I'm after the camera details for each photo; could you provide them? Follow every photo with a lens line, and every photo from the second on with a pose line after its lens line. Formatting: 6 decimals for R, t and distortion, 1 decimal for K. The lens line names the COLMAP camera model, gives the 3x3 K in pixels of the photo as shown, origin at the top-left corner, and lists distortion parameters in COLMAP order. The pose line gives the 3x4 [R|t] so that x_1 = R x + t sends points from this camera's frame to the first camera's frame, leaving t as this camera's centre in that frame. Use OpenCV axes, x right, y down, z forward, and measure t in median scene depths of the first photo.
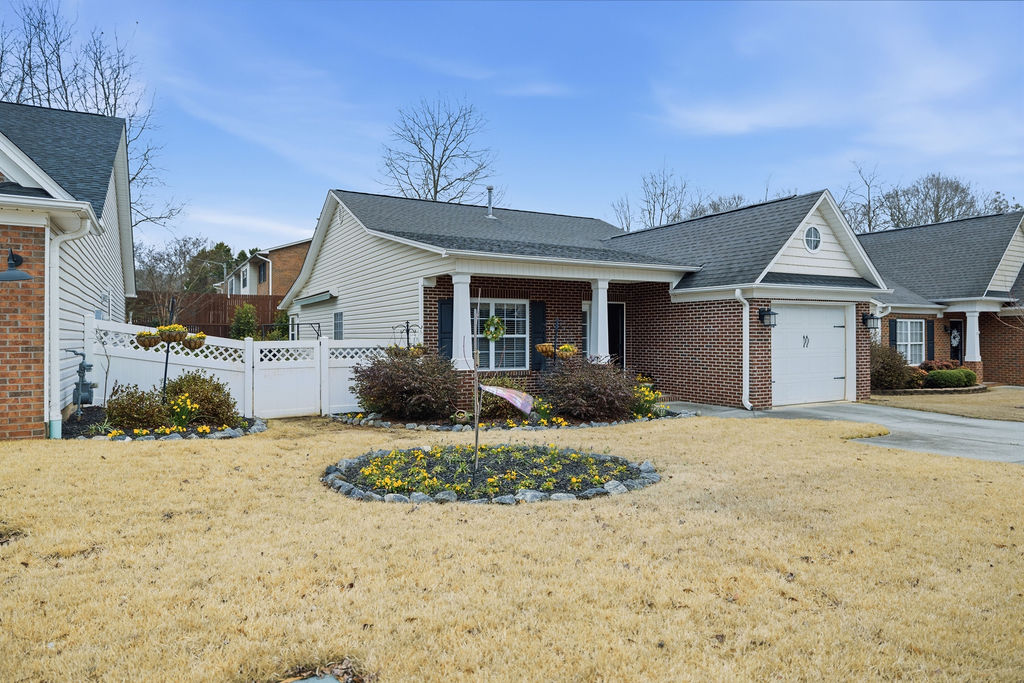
lens RADIAL K [[620.6, 0, 489.1], [0, 620.6, 336.9], [0, 0, 1]] dist [-0.005550, 0.000590]
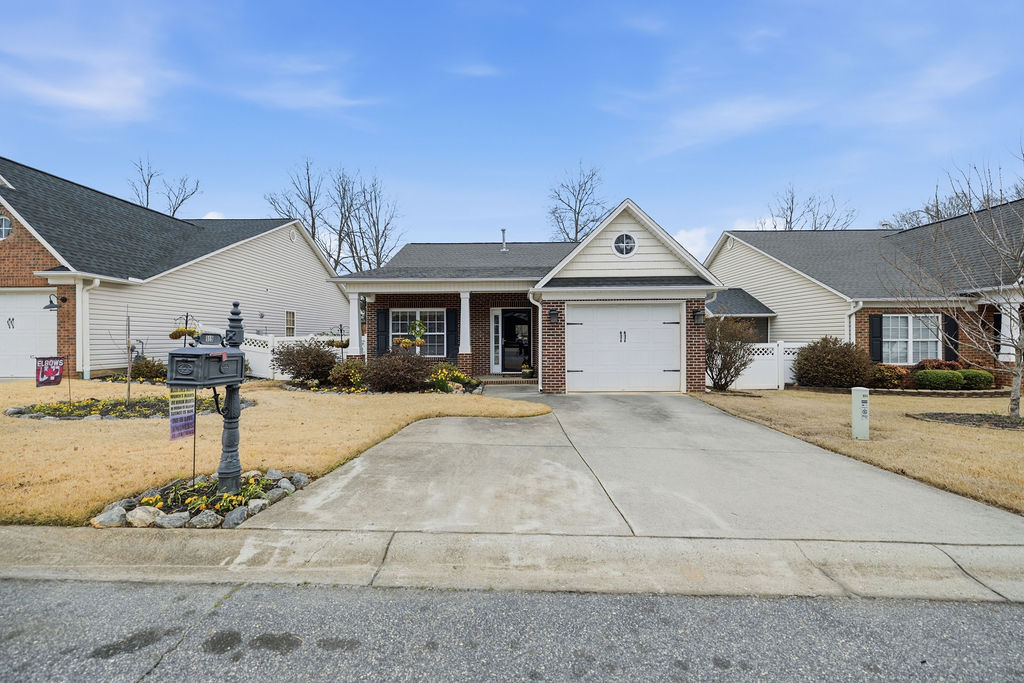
lens RADIAL K [[432.0, 0, 500.9], [0, 432.0, 339.9], [0, 0, 1]] dist [-0.002651, -0.000547]
pose [[0.869056, 0.001337, -0.494712, 0.690113], [0.001468, 0.999985, 0.005282, 0.008646], [0.494712, -0.005317, 0.869041, 0.204946]]
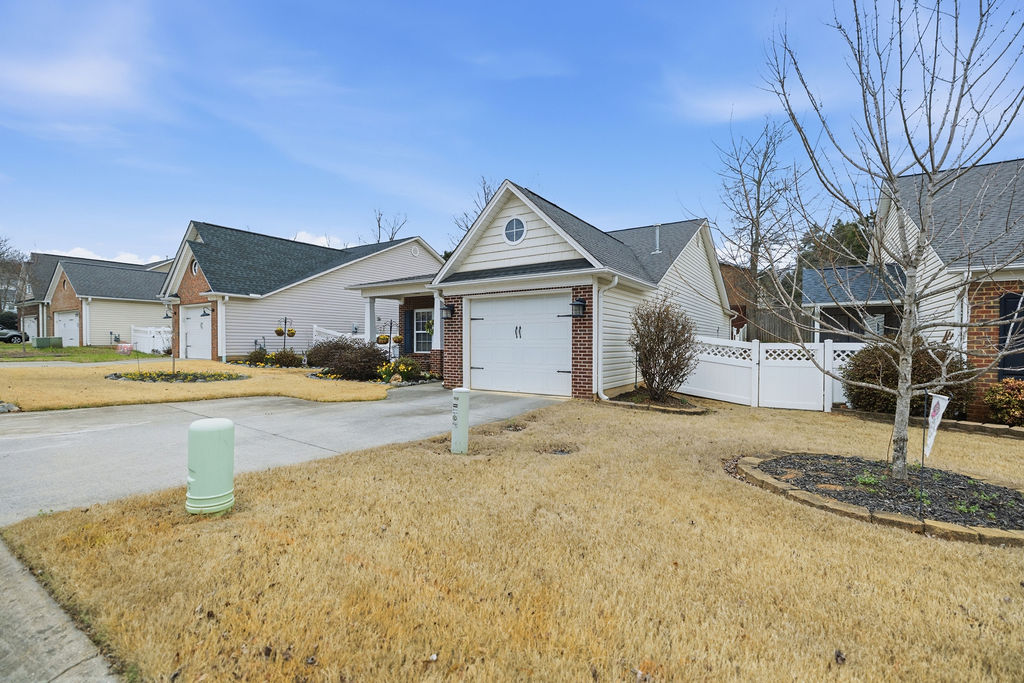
lens RADIAL K [[432.0, 0, 515.9], [0, 432.0, 342.4], [0, 0, 1]] dist [-0.002651, -0.000547]
pose [[0.491763, 0.006161, -0.870707, 1.100545], [-0.004523, 0.999980, 0.004521, 0.020632], [0.870717, 0.001715, 0.491781, 0.633714]]
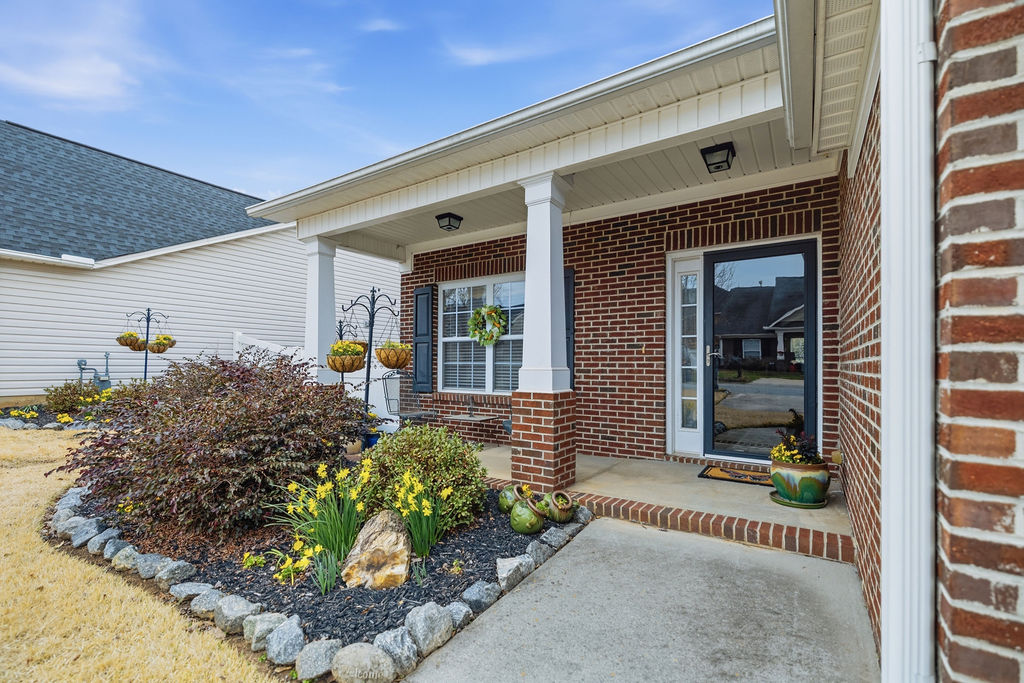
lens RADIAL K [[432.0, 0, 519.9], [0, 432.0, 363.2], [0, 0, 1]] dist [-0.002651, -0.000547]
pose [[0.490339, 0.002167, -0.871529, 0.398999], [-0.007345, 0.999972, -0.001646, 0.024518], [0.871501, 0.007209, 0.490341, 0.816295]]
